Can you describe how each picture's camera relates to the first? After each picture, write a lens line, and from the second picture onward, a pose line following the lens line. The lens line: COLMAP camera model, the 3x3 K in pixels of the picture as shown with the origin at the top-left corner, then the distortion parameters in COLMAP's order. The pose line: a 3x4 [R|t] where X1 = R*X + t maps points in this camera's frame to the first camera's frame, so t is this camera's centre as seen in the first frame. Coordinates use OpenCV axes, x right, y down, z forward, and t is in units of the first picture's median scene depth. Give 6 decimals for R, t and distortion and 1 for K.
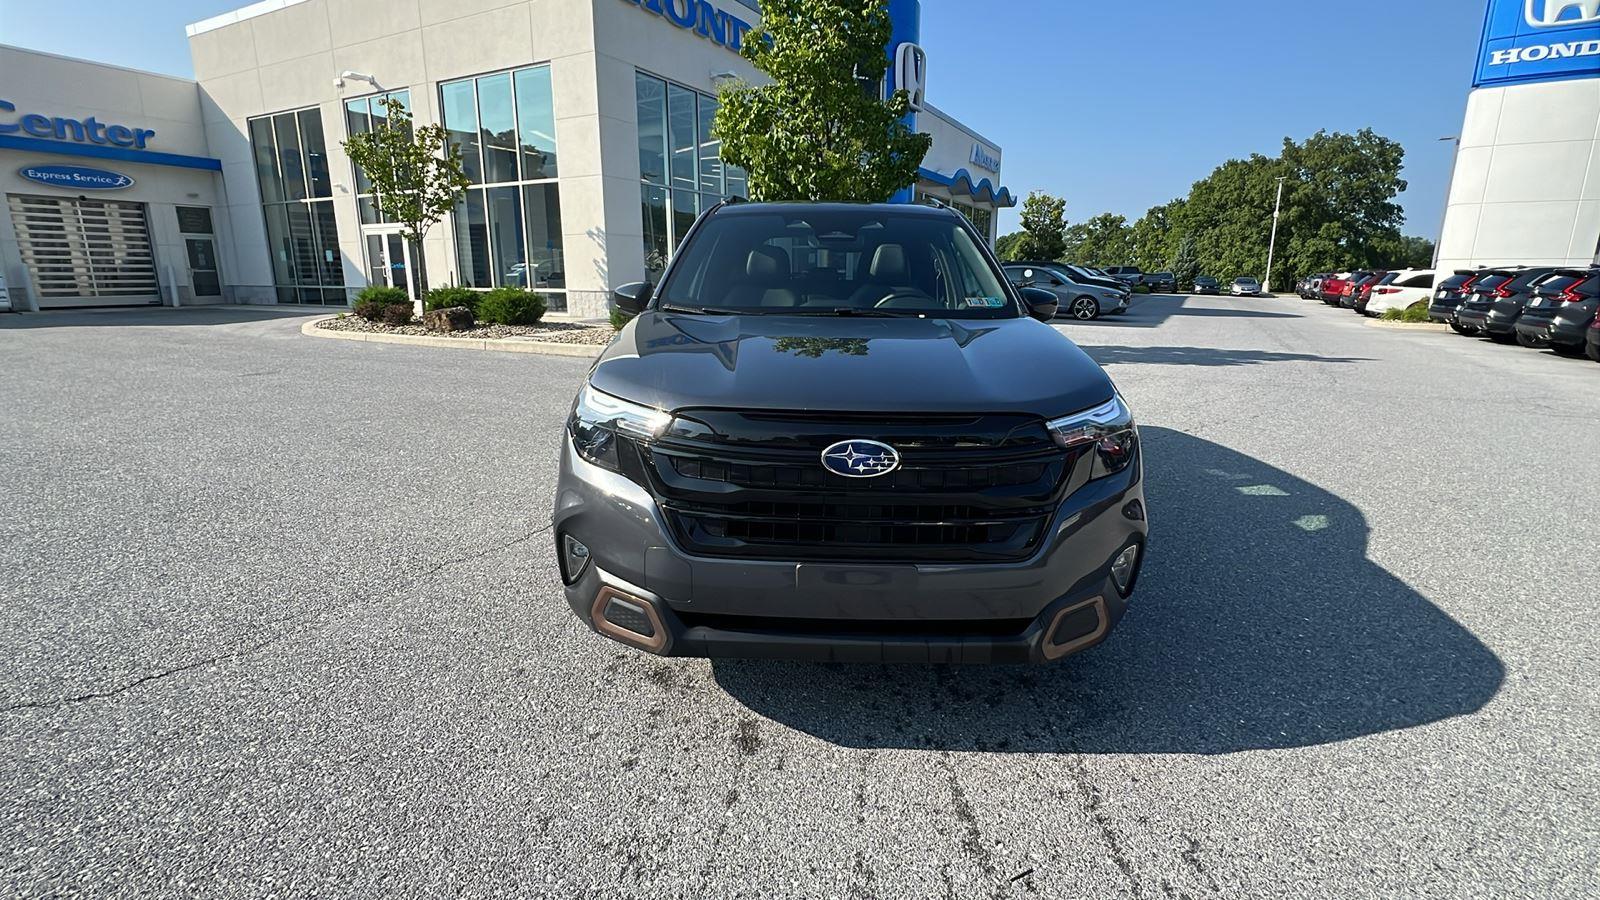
lens RADIAL K [[736.2, 0, 795.6], [0, 736.2, 452.1], [0, 0, 1]] dist [0.000427, -0.001079]
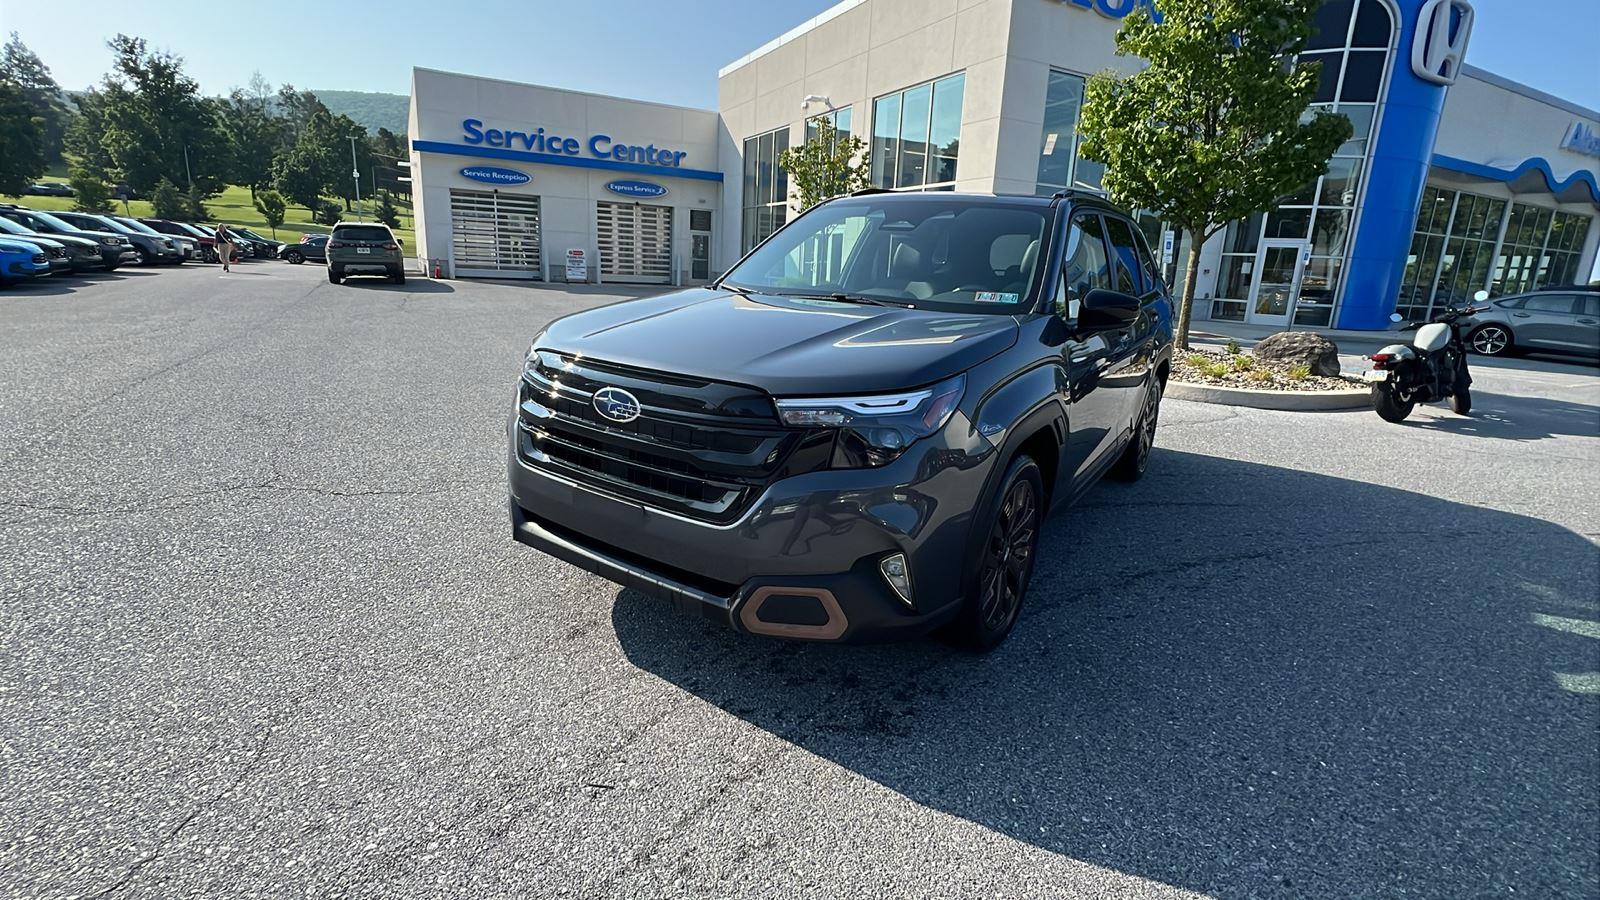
lens RADIAL K [[736.2, 0, 794.8], [0, 736.2, 451.3], [0, 0, 1]] dist [0.000427, -0.001079]
pose [[0.829382, 0.172162, -0.531494, 0.112507], [-0.175770, 0.983435, 0.044271, -0.002357], [0.530312, 0.056703, 0.845904, 0.020139]]
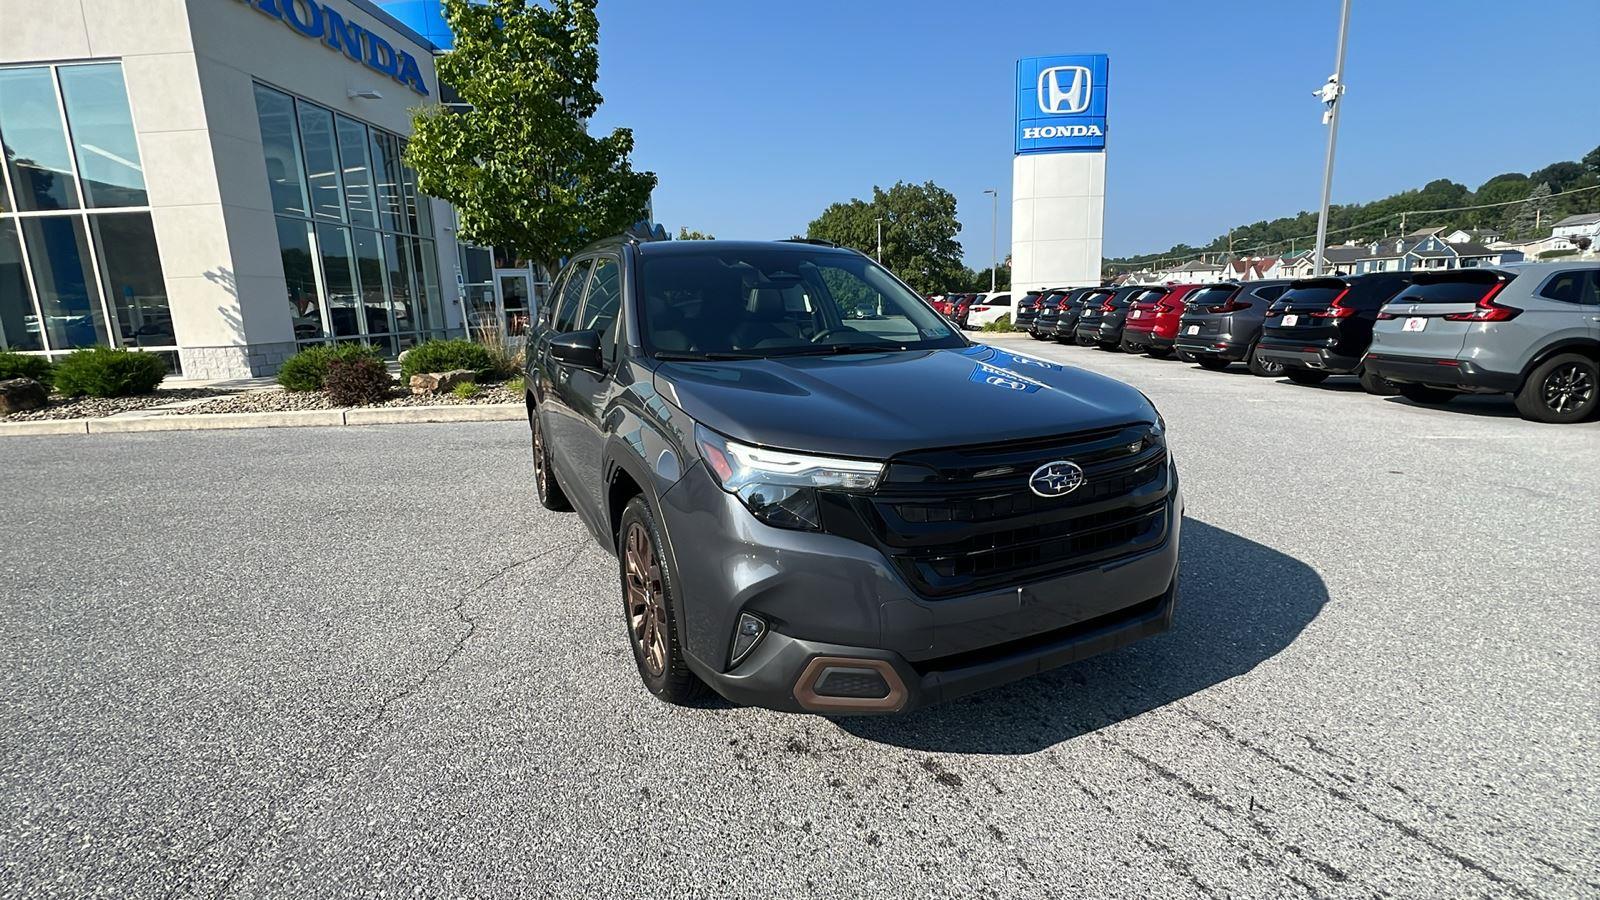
lens RADIAL K [[736.2, 0, 797.5], [0, 736.2, 449.1], [0, 0, 1]] dist [0.000427, -0.001079]
pose [[0.890902, -0.120754, 0.437849, -0.085891], [0.141355, 0.989851, -0.014627, -0.008662], [-0.431639, 0.074924, 0.898929, 0.021527]]
